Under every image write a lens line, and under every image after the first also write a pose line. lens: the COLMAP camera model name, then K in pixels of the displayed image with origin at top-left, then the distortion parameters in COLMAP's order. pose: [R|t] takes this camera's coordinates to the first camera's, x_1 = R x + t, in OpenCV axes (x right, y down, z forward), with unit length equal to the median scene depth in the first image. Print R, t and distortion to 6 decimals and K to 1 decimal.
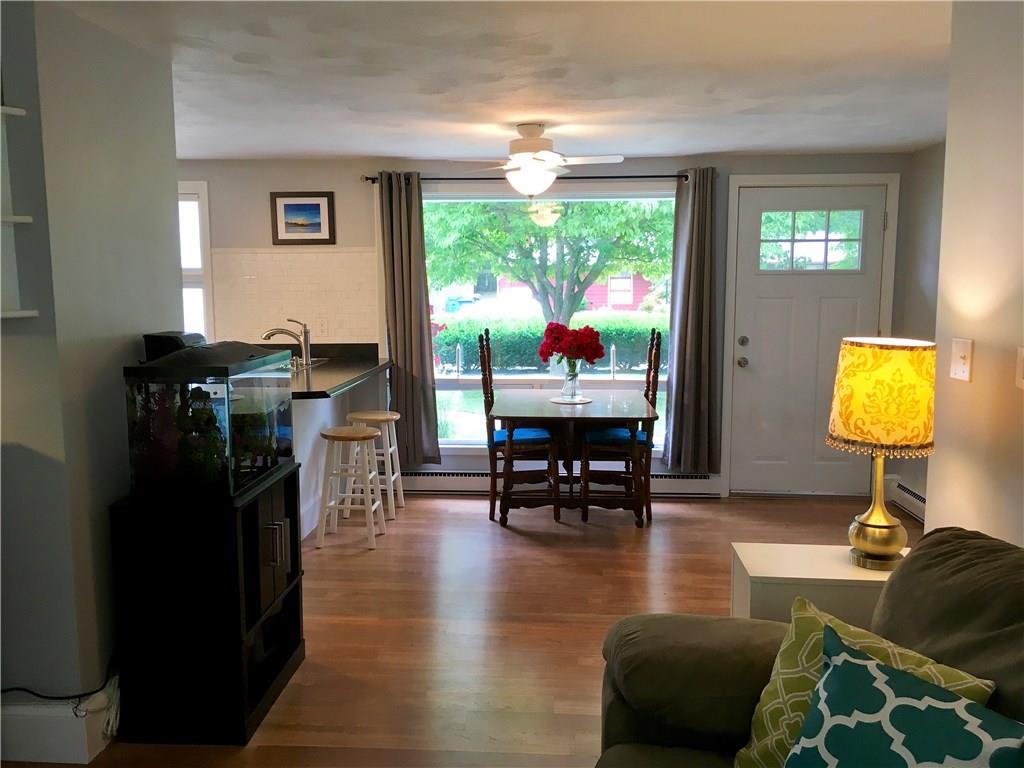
lens RADIAL K [[859.9, 0, 510.4], [0, 859.9, 385.9], [0, 0, 1]] dist [0.063923, -0.067597]
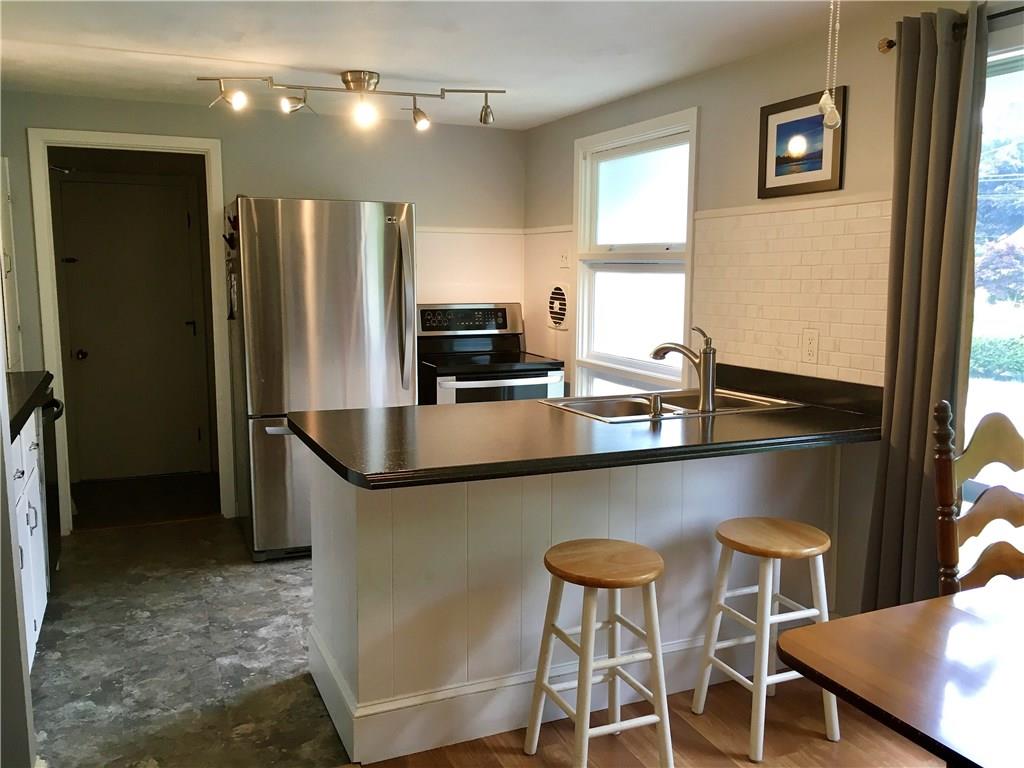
lens RADIAL K [[859.9, 0, 513.0], [0, 859.9, 380.8], [0, 0, 1]] dist [0.063923, -0.067597]
pose [[0.455577, 0.125078, -0.881366, 0.182124], [-0.116345, 0.989953, 0.080350, -0.069348], [0.882561, 0.065937, 0.465552, 0.590982]]
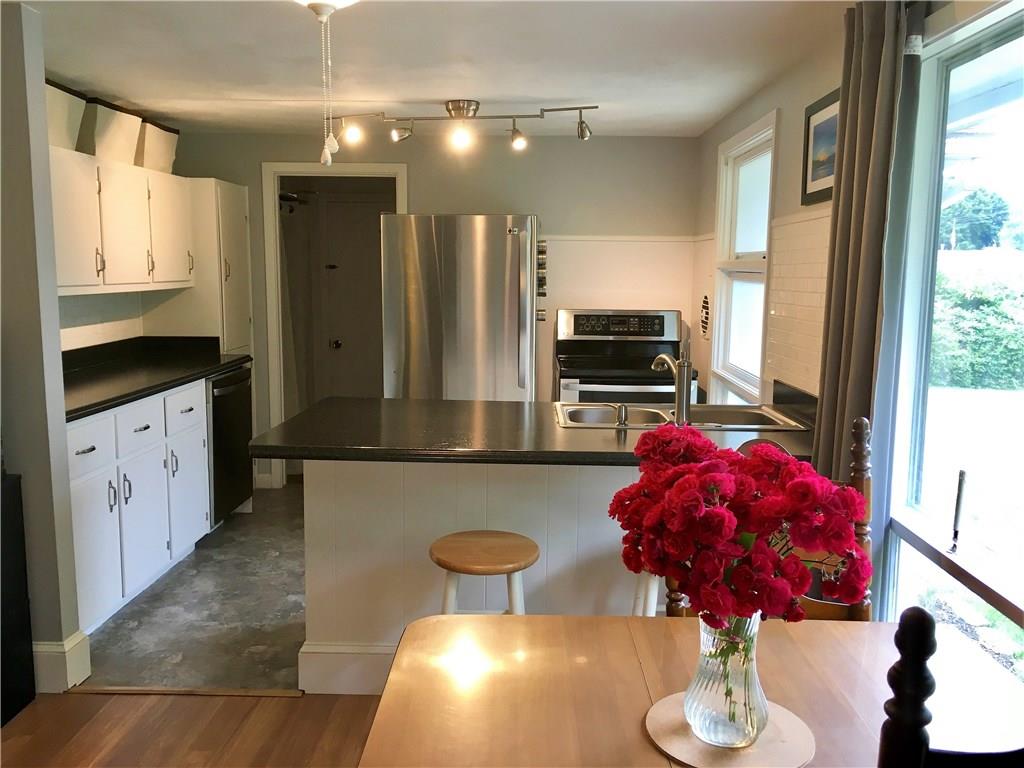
lens RADIAL K [[859.9, 0, 512.1], [0, 859.9, 380.9], [0, 0, 1]] dist [0.063923, -0.067597]
pose [[0.031196, 0.136928, -0.990090, 0.278763], [-0.133380, 0.982283, 0.131646, -0.102828], [0.990574, 0.127952, 0.048907, 0.810494]]
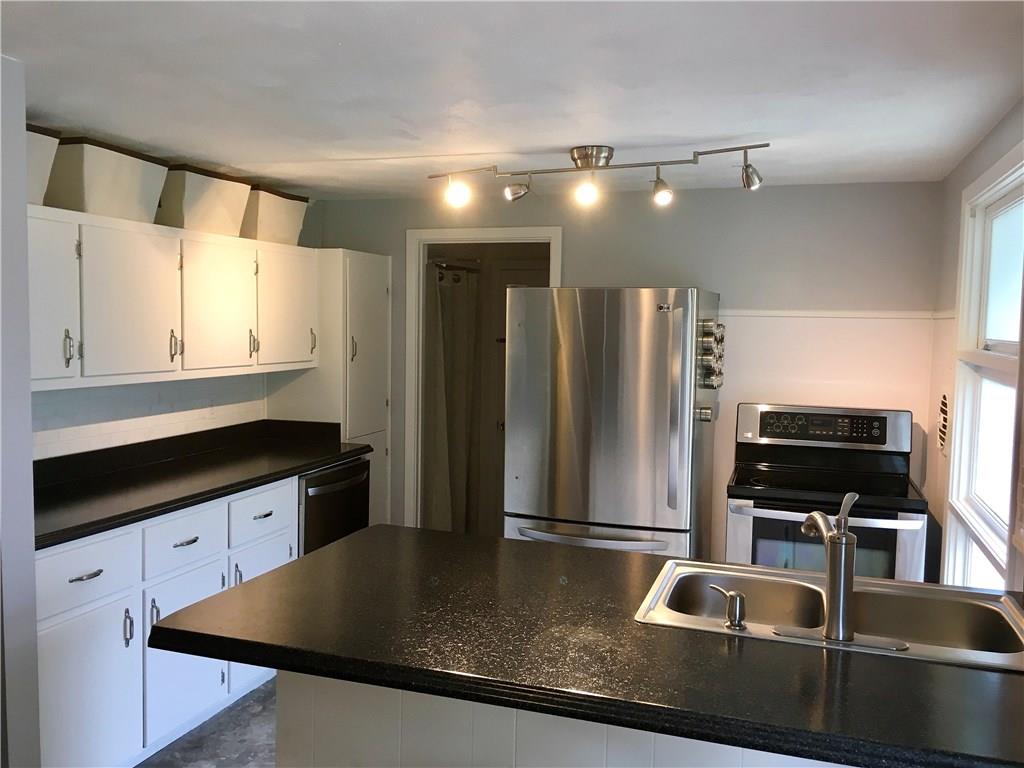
lens RADIAL K [[859.9, 0, 510.9], [0, 859.9, 382.9], [0, 0, 1]] dist [0.063923, -0.067597]
pose [[-0.261617, 0.067964, -0.962776, 0.105372], [-0.136392, 0.984904, 0.106588, -0.131861], [0.955486, 0.159201, -0.248398, 0.889318]]
